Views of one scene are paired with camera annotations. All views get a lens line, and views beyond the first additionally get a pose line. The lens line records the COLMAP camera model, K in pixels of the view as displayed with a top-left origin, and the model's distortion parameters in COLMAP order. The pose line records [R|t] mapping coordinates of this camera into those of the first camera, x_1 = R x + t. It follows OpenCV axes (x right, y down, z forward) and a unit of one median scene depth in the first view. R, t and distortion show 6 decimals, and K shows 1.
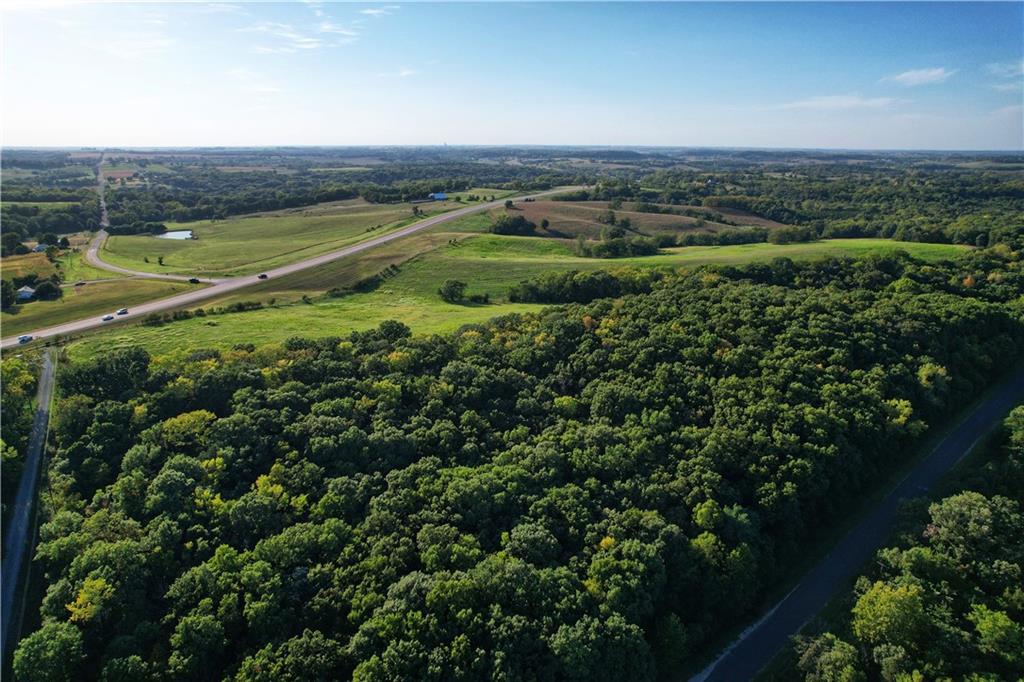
lens RADIAL K [[655.0, 0, 512.6], [0, 655.0, 335.6], [0, 0, 1]] dist [-0.074984, 0.069421]
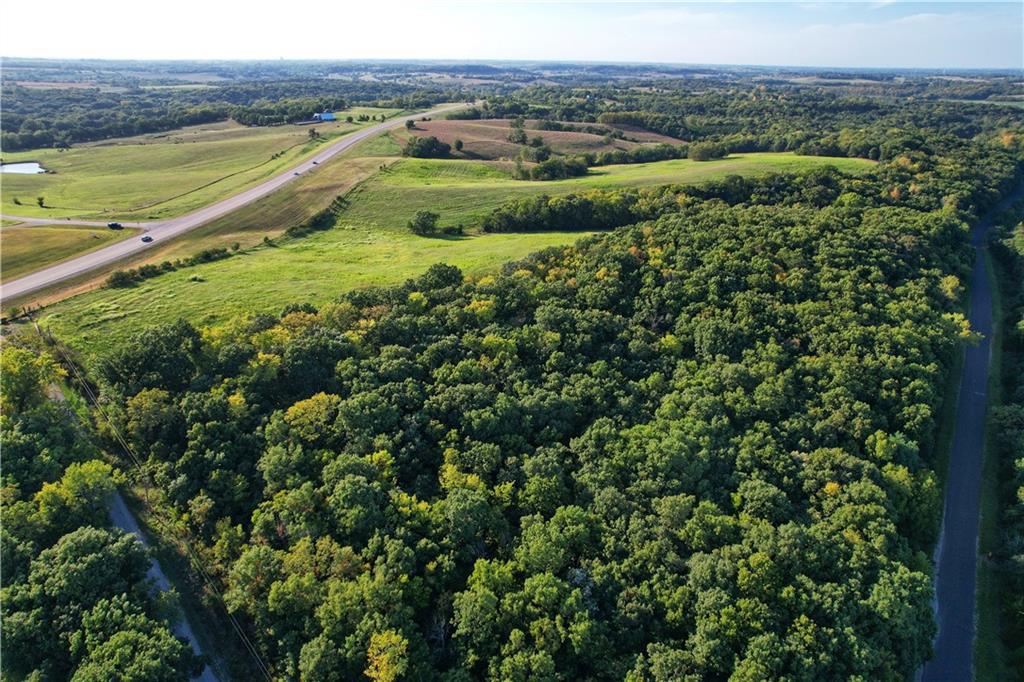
lens RADIAL K [[655.0, 0, 512.6], [0, 655.0, 335.6], [0, 0, 1]] dist [-0.074984, 0.069421]
pose [[0.974843, -0.081029, 0.207640, -0.102851], [0.055760, 0.990615, 0.124792, -0.011498], [-0.215804, -0.110074, 0.970213, 0.039327]]
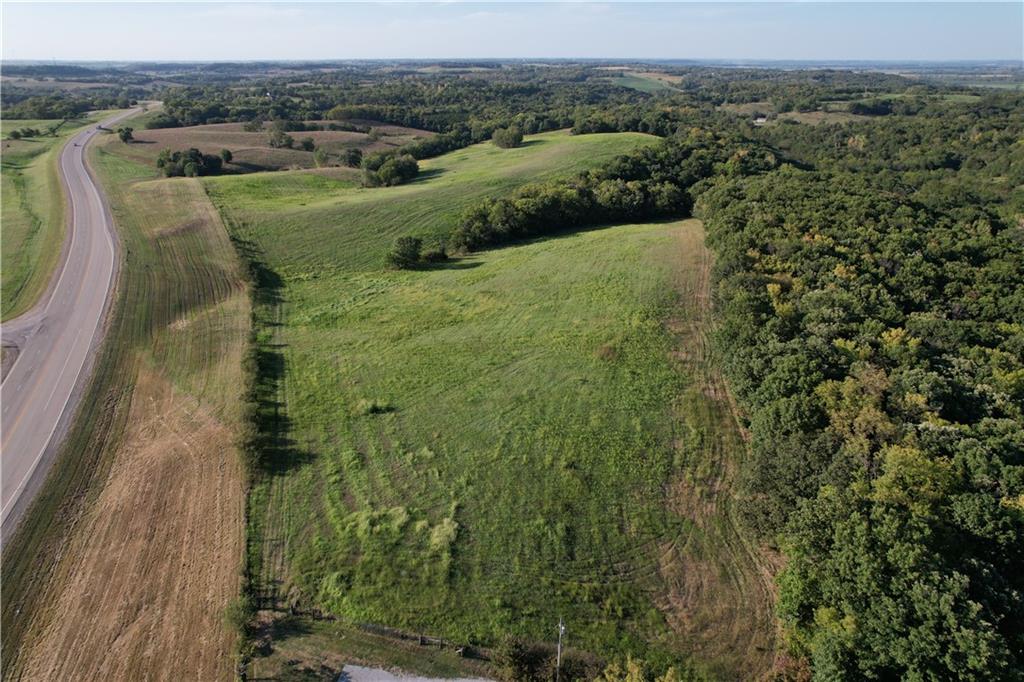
lens RADIAL K [[655.0, 0, 512.6], [0, 655.0, 335.6], [0, 0, 1]] dist [-0.074984, 0.069421]
pose [[0.709225, -0.283665, 0.645394, -0.283077], [0.203435, 0.958881, 0.197894, -0.058014], [-0.674992, -0.009056, 0.737769, 0.248901]]
